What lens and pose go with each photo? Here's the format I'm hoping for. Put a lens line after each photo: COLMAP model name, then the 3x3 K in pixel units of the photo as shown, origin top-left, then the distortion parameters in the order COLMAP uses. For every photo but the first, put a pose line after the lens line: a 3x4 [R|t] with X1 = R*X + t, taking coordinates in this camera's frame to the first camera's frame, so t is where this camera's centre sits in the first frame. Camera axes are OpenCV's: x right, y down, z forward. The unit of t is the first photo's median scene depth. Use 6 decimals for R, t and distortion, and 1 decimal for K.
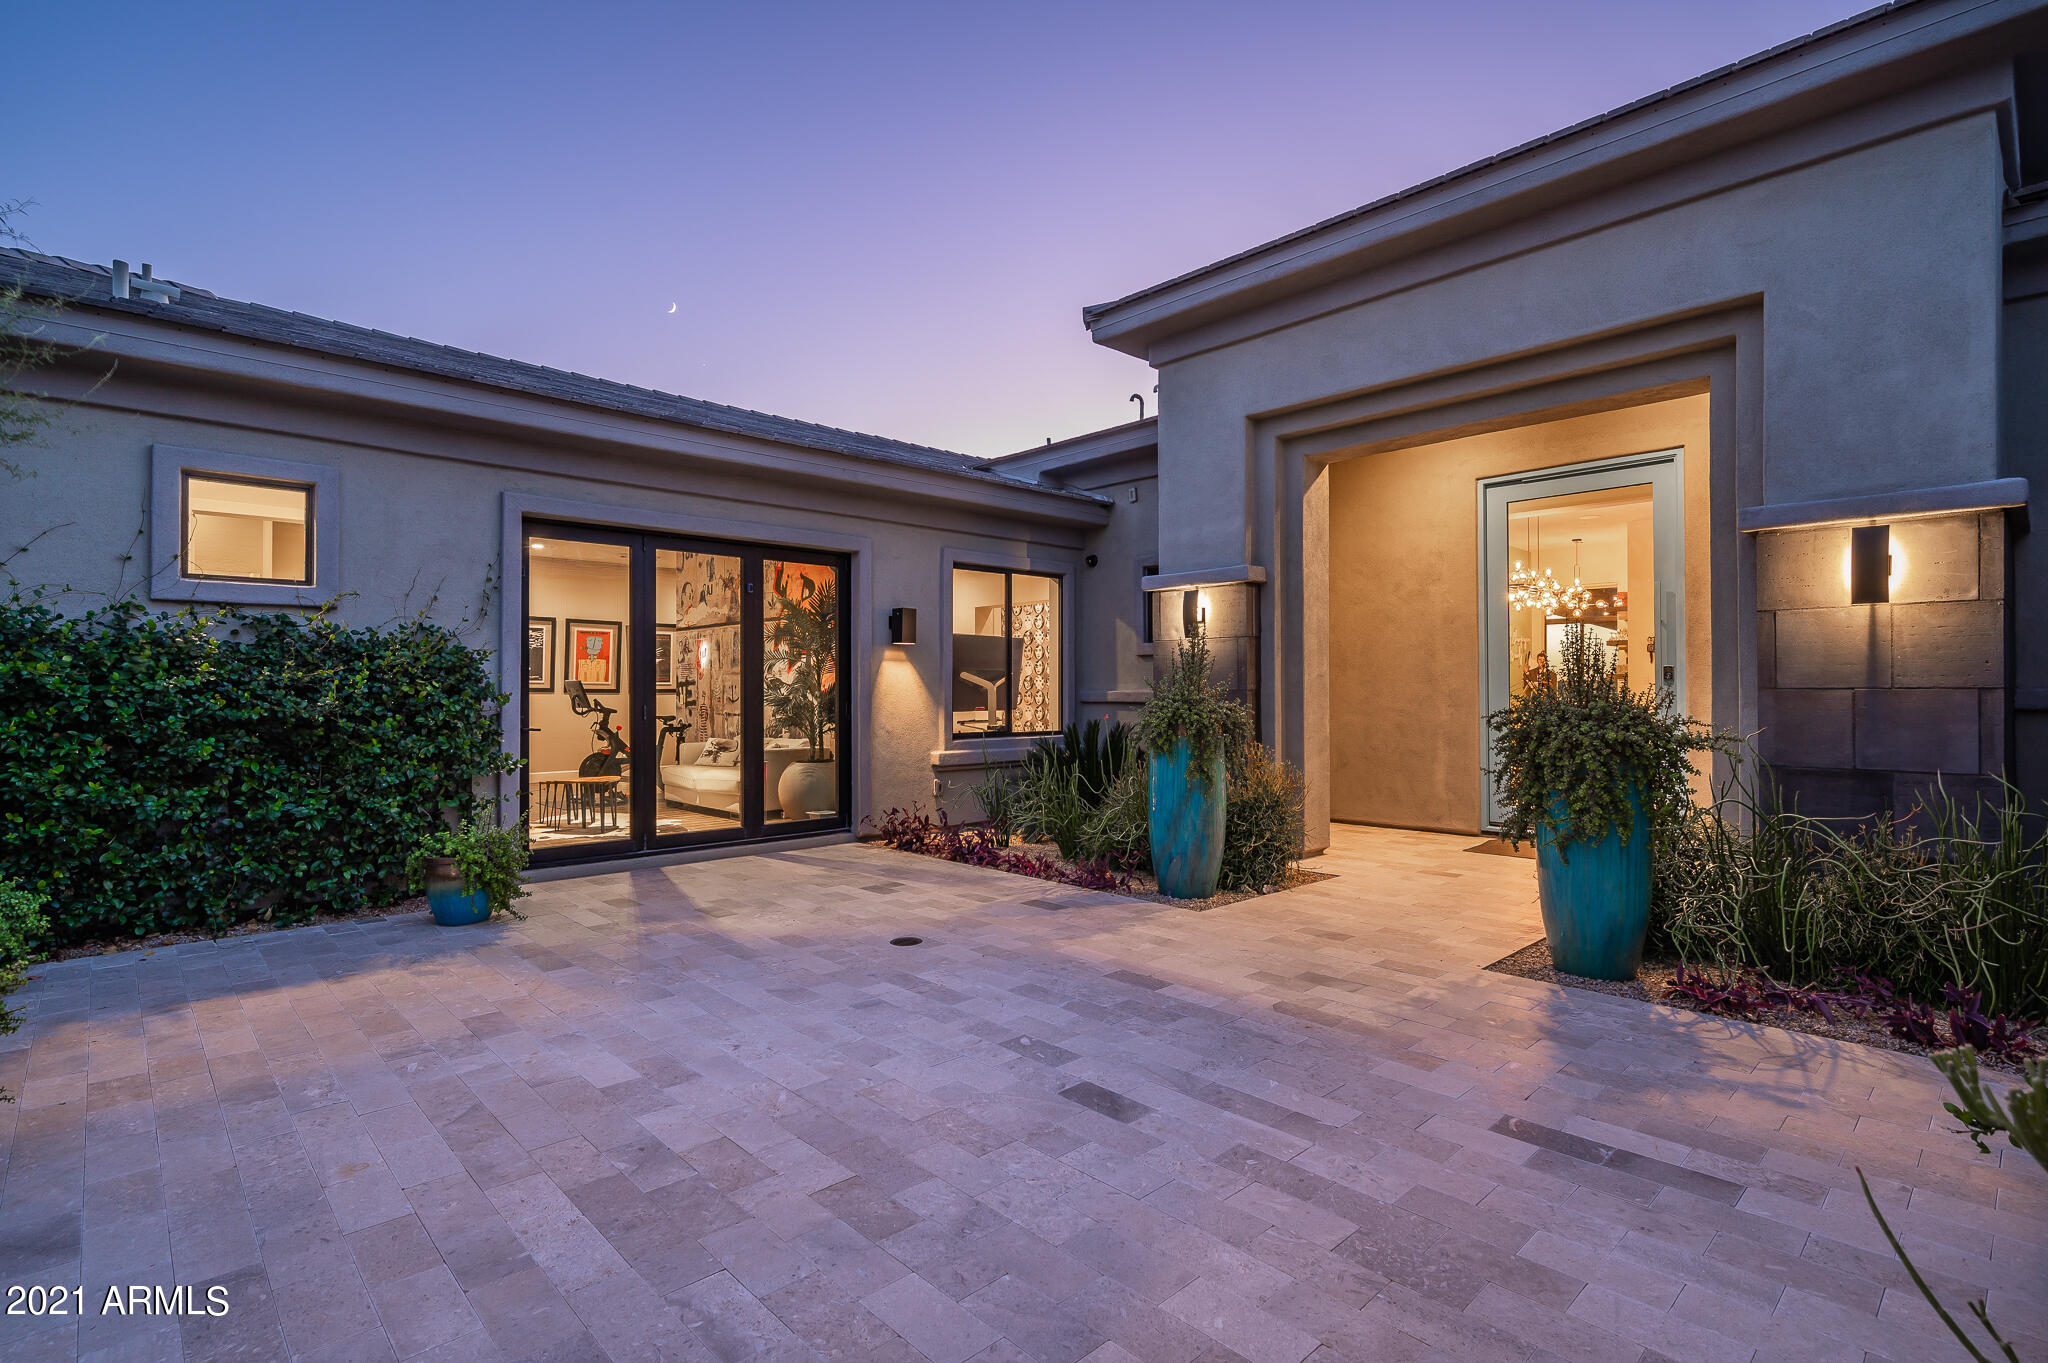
lens RADIAL K [[984.3, 0, 1024.0], [0, 984.3, 681.5], [0, 0, 1]] dist [-0.002056, -0.000464]
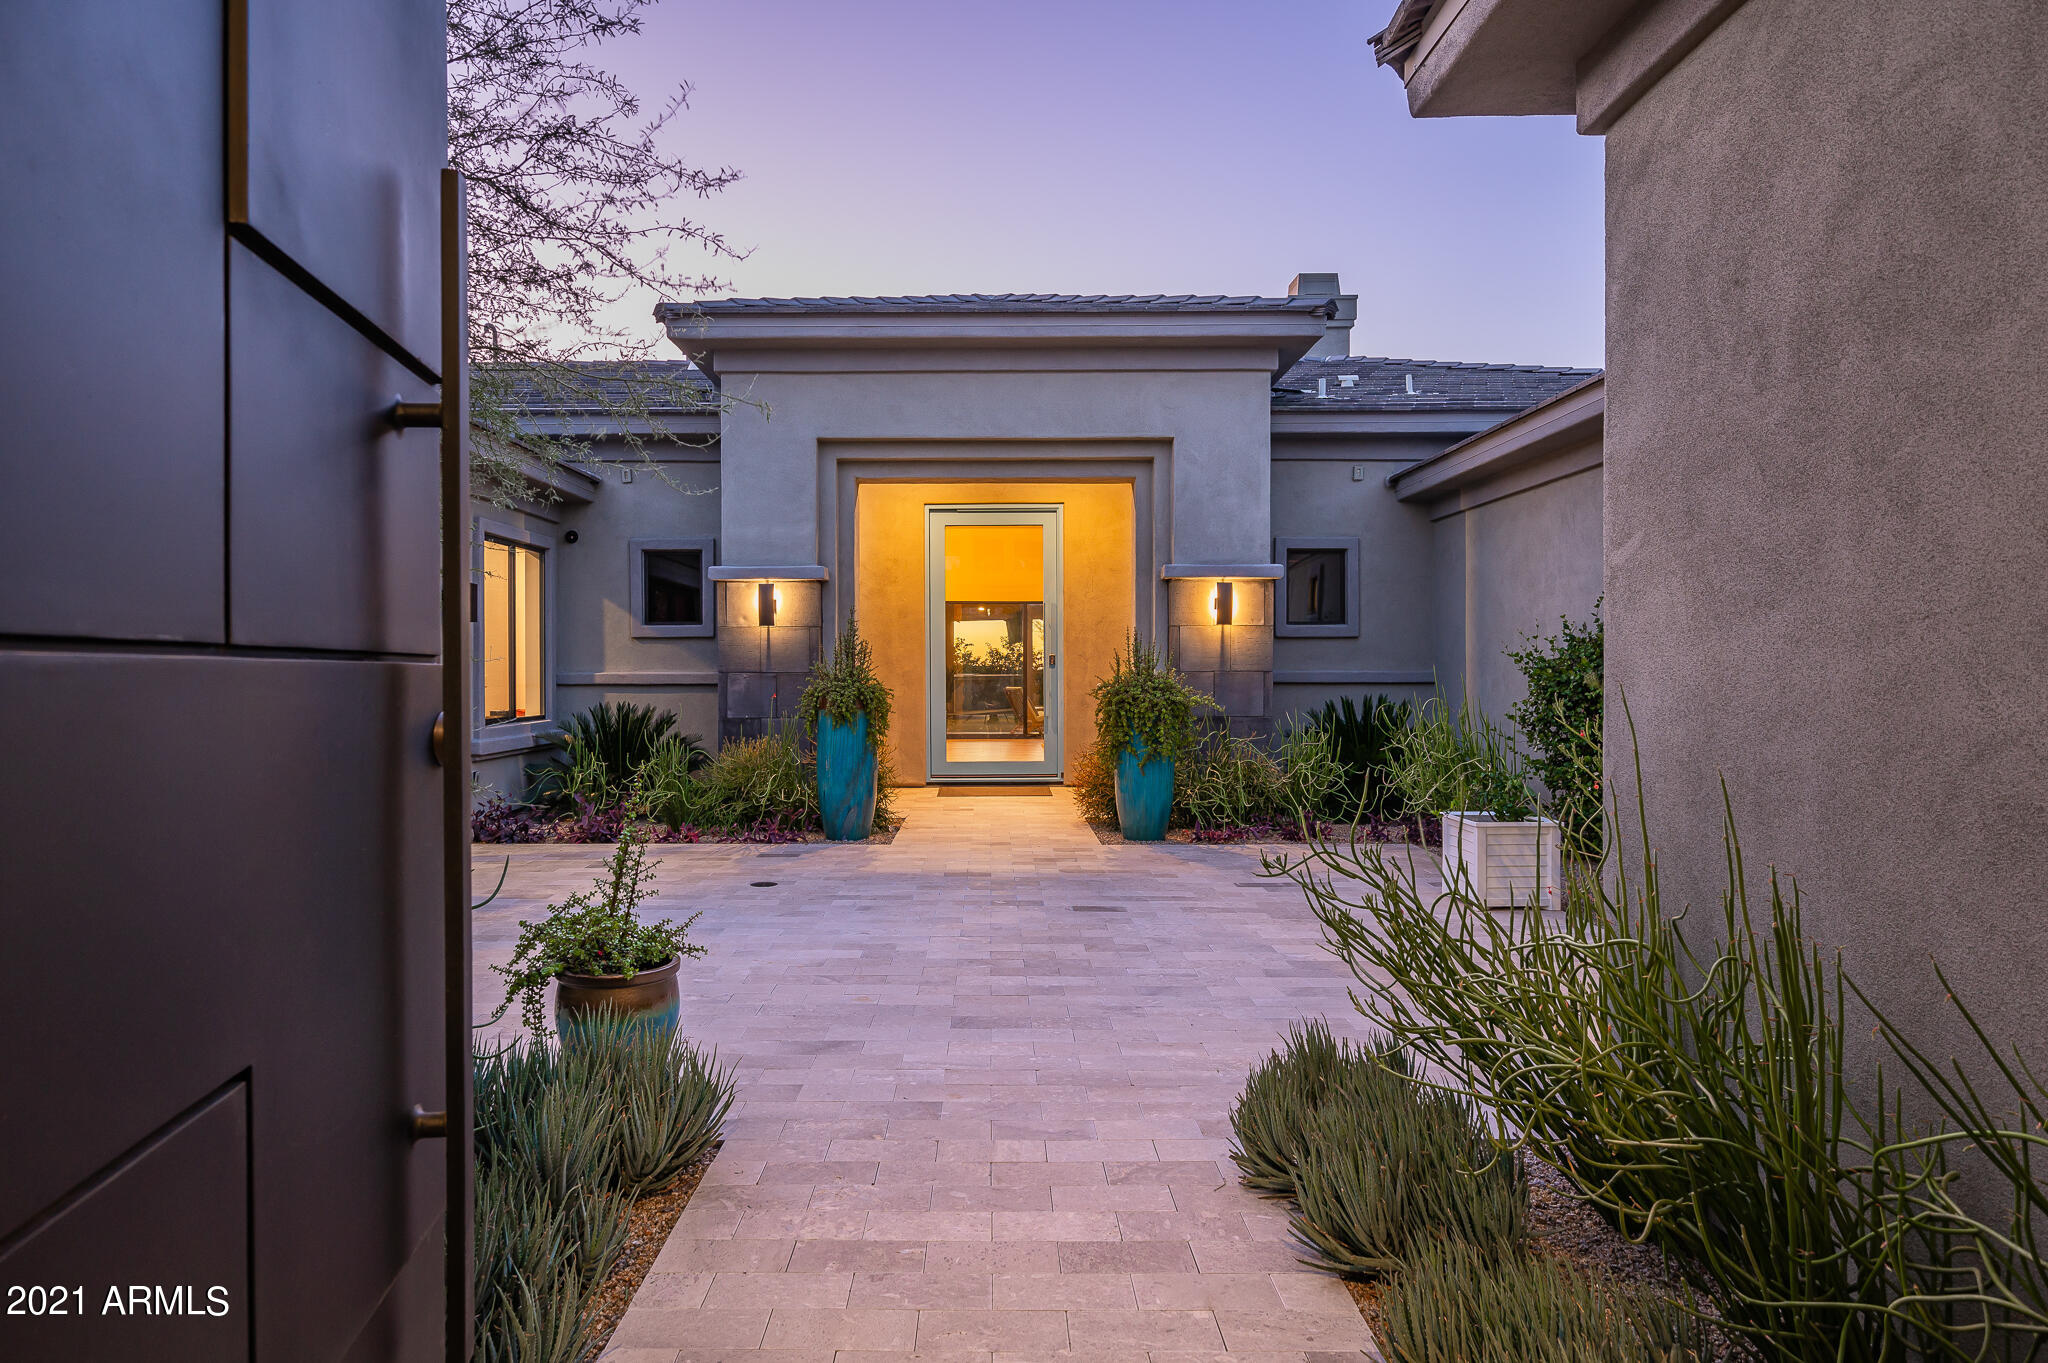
lens RADIAL K [[1173.1, 0, 1024.0], [0, 1173.1, 681.5], [0, 0, 1]] dist [0.007056, -0.000198]
pose [[0.679743, -0.008370, 0.733403, -0.990542], [-0.006183, 0.999834, 0.017142, -0.009274], [-0.733424, -0.016187, 0.679578, -0.207901]]
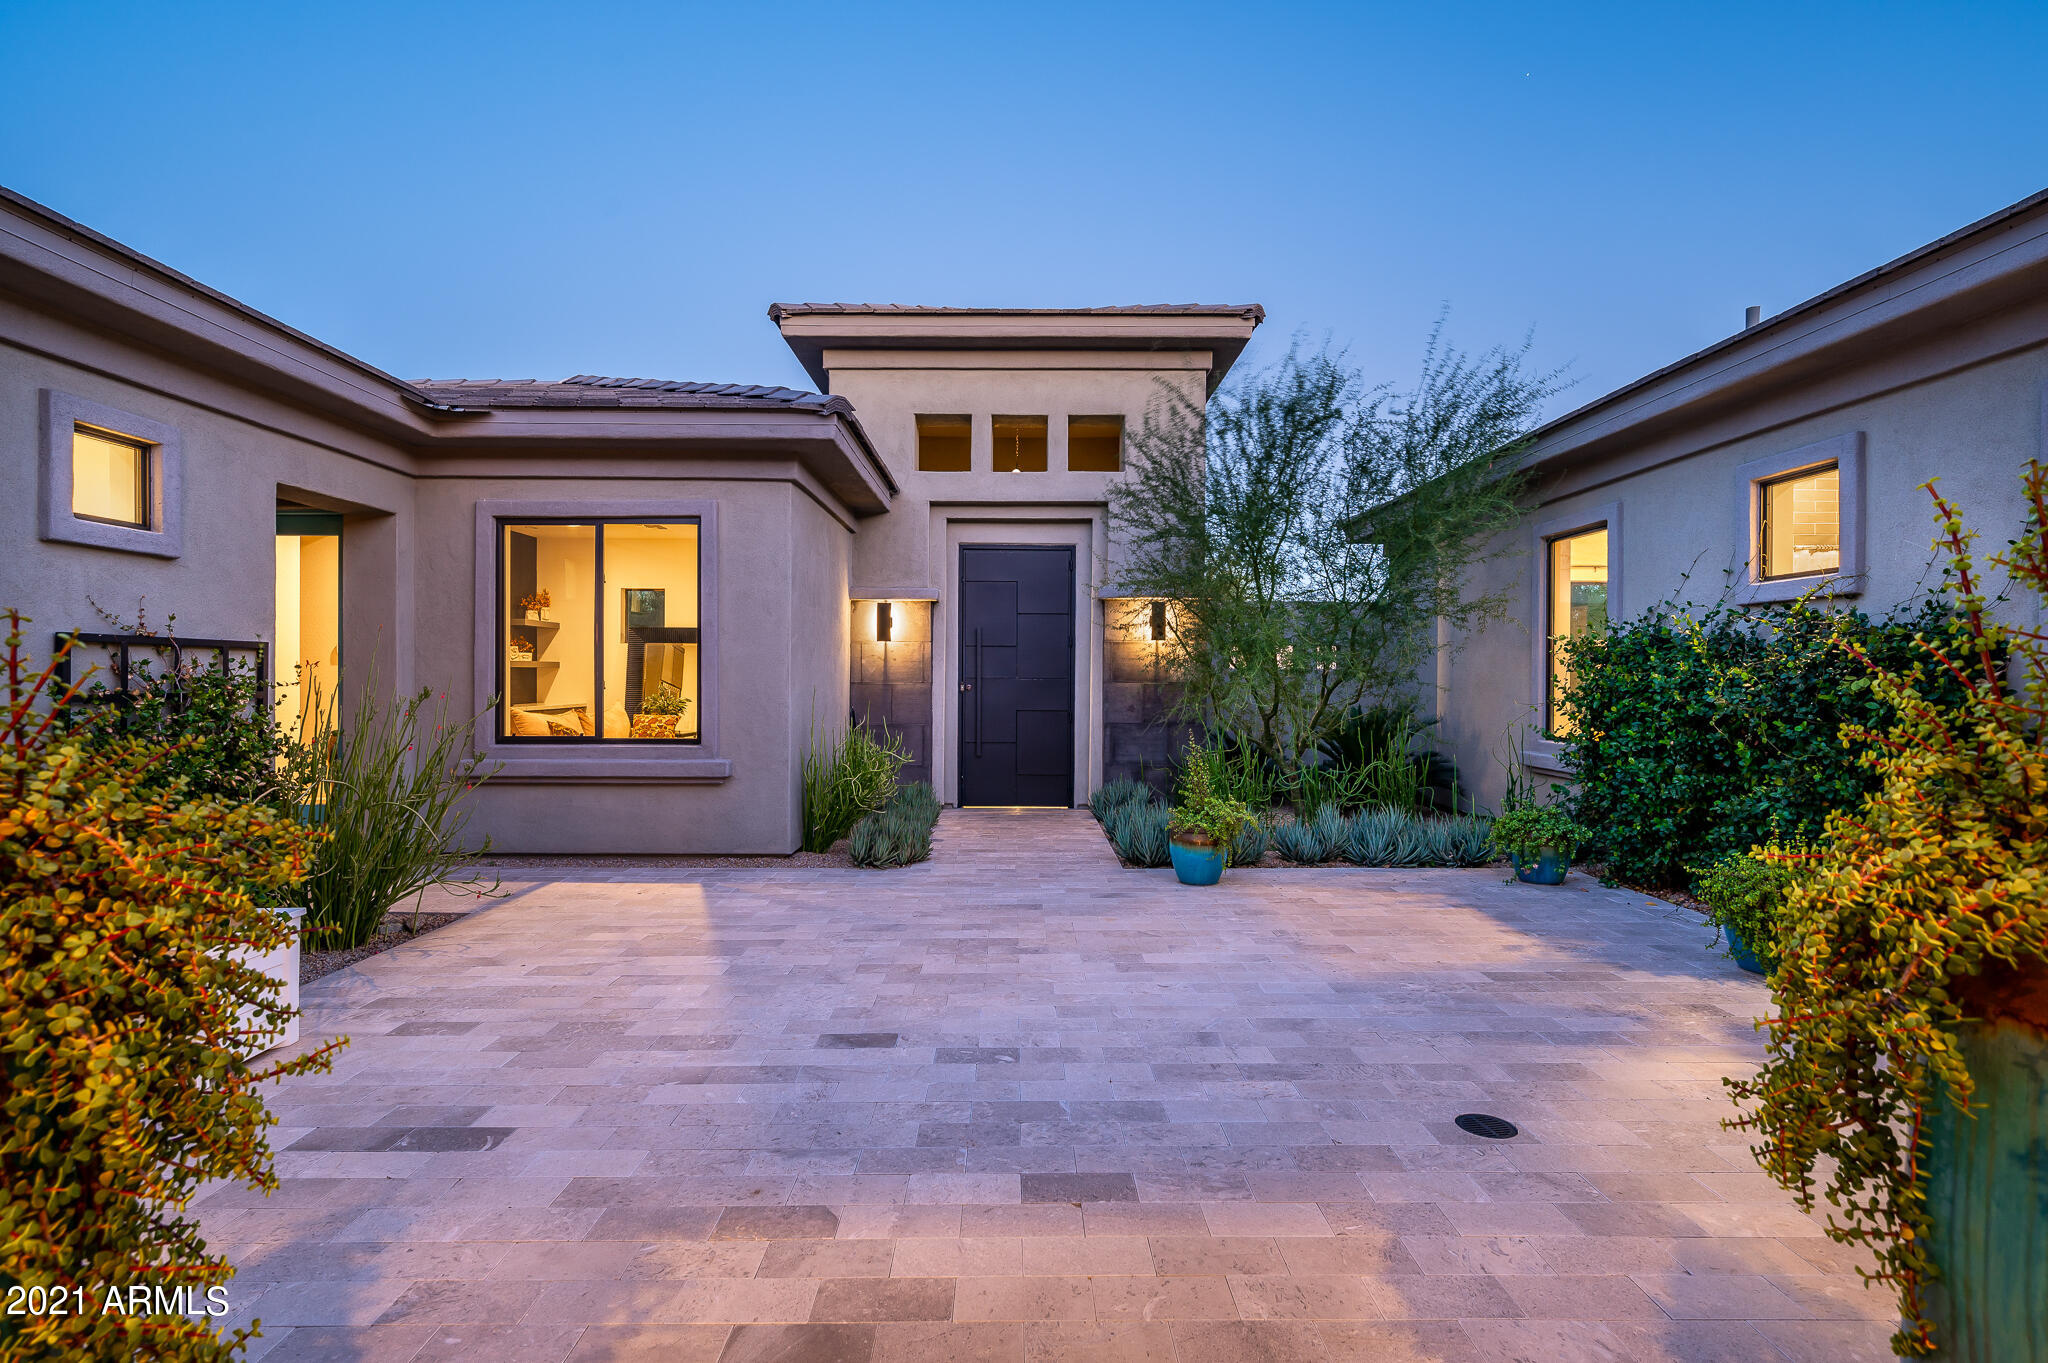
lens RADIAL K [[984.3, 0, 1024.0], [0, 984.3, 681.5], [0, 0, 1]] dist [-0.002056, -0.000464]
pose [[-0.686659, 0.001594, -0.726978, 0.537285], [0.003685, 0.999992, -0.001288, 0.001019], [0.726970, -0.003563, -0.686660, 1.314601]]
